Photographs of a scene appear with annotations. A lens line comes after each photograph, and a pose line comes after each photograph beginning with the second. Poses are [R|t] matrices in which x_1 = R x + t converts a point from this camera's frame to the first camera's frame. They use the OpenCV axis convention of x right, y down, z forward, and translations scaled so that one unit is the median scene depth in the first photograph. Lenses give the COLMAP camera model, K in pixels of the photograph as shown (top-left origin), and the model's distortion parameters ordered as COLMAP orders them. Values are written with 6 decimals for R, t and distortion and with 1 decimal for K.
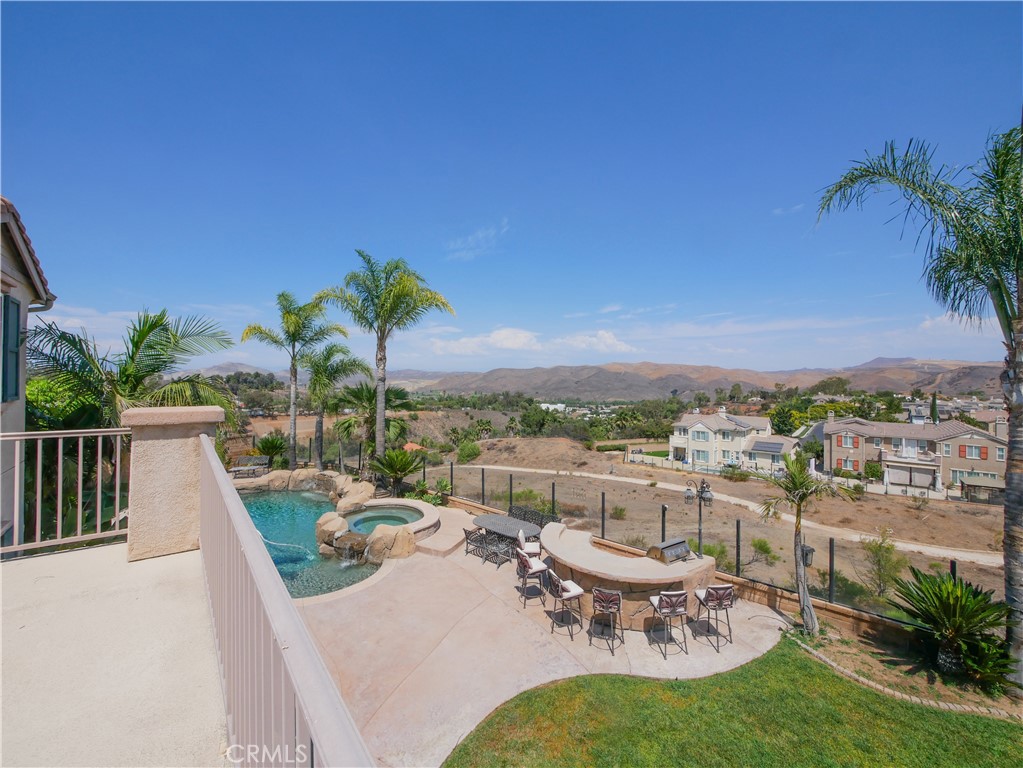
lens RADIAL K [[427.0, 0, 507.5], [0, 427.0, 386.8], [0, 0, 1]] dist [0.000014, -0.000081]
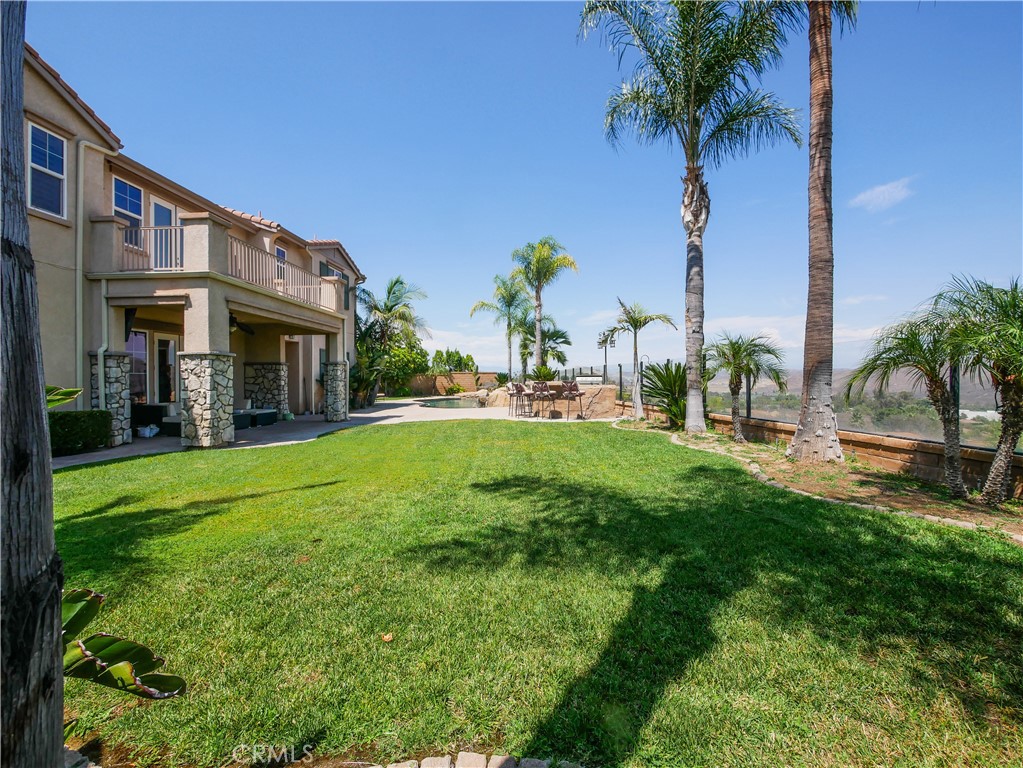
lens RADIAL K [[427.0, 0, 507.5], [0, 427.0, 386.8], [0, 0, 1]] dist [0.000014, -0.000081]
pose [[0.752256, 0.010989, -0.658780, 0.576087], [-0.004500, 0.999923, 0.011541, 0.189958], [0.658856, -0.005718, 0.752247, -0.171214]]
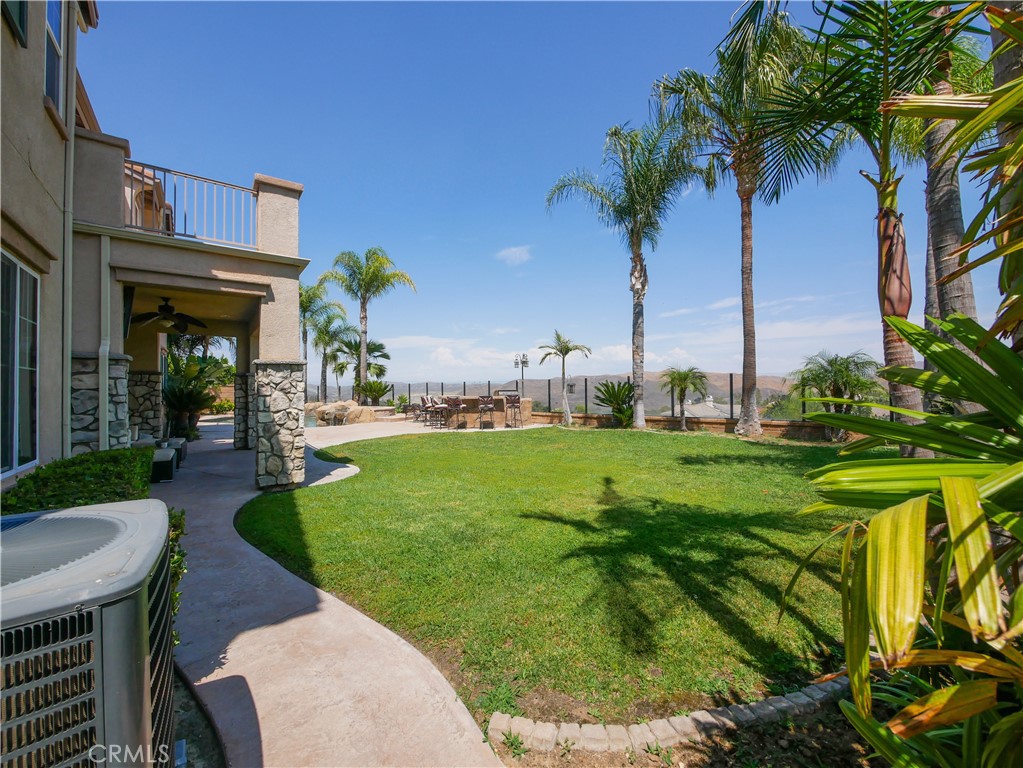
lens RADIAL K [[427.0, 0, 507.5], [0, 427.0, 386.8], [0, 0, 1]] dist [0.000014, -0.000081]
pose [[0.999676, -0.003043, -0.025282, 0.213634], [0.002551, 0.999808, -0.019434, 0.188128], [0.025336, 0.019363, 0.999491, -0.392704]]
